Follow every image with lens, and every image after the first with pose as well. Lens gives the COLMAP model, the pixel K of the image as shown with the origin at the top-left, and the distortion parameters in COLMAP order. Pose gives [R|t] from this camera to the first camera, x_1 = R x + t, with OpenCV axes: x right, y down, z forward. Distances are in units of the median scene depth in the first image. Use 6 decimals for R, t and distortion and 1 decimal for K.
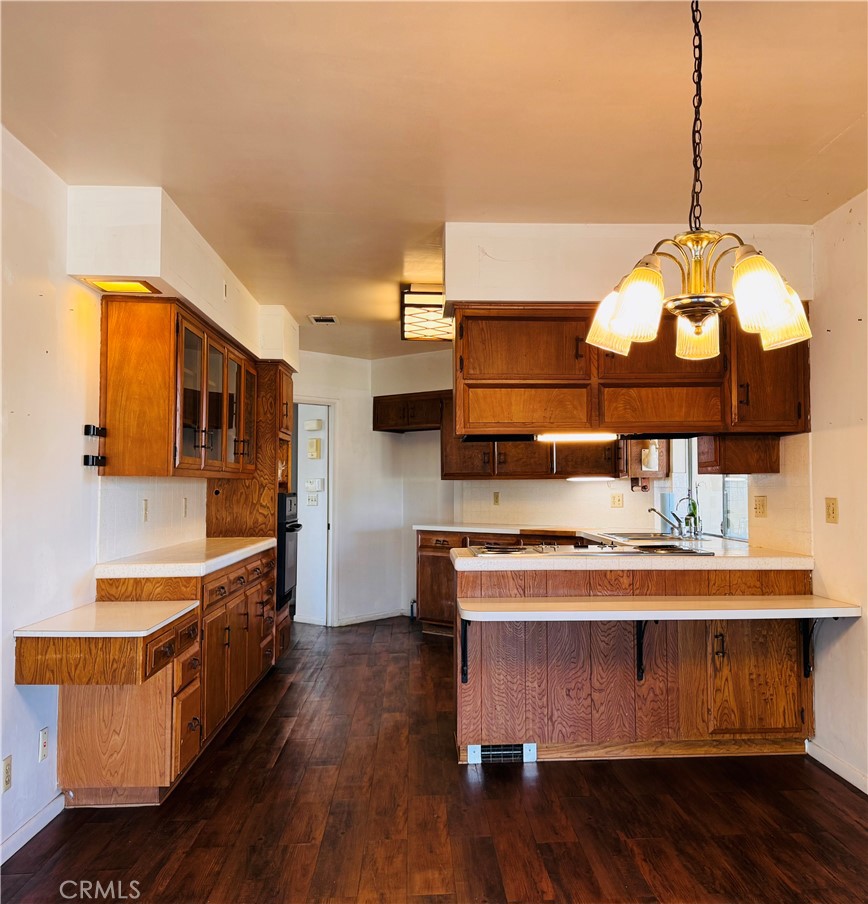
lens RADIAL K [[906.6, 0, 483.5], [0, 906.6, 451.6], [0, 0, 1]] dist [0.183478, -0.418462]
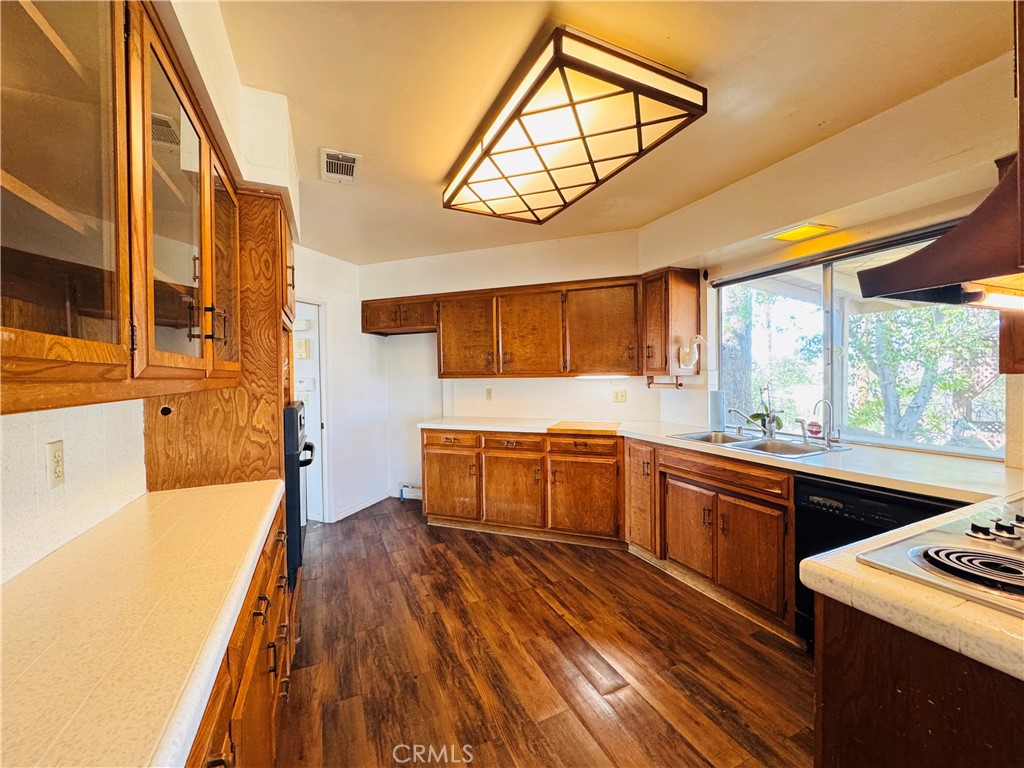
lens RADIAL K [[409.7, 0, 510.1], [0, 409.7, 384.0], [0, 0, 1]] dist [-0.002251, -0.000239]
pose [[0.938934, -0.018343, 0.343609, -0.171407], [-0.001672, 0.998323, 0.057862, 0.012138], [-0.344094, -0.054903, 0.937329, 0.669479]]
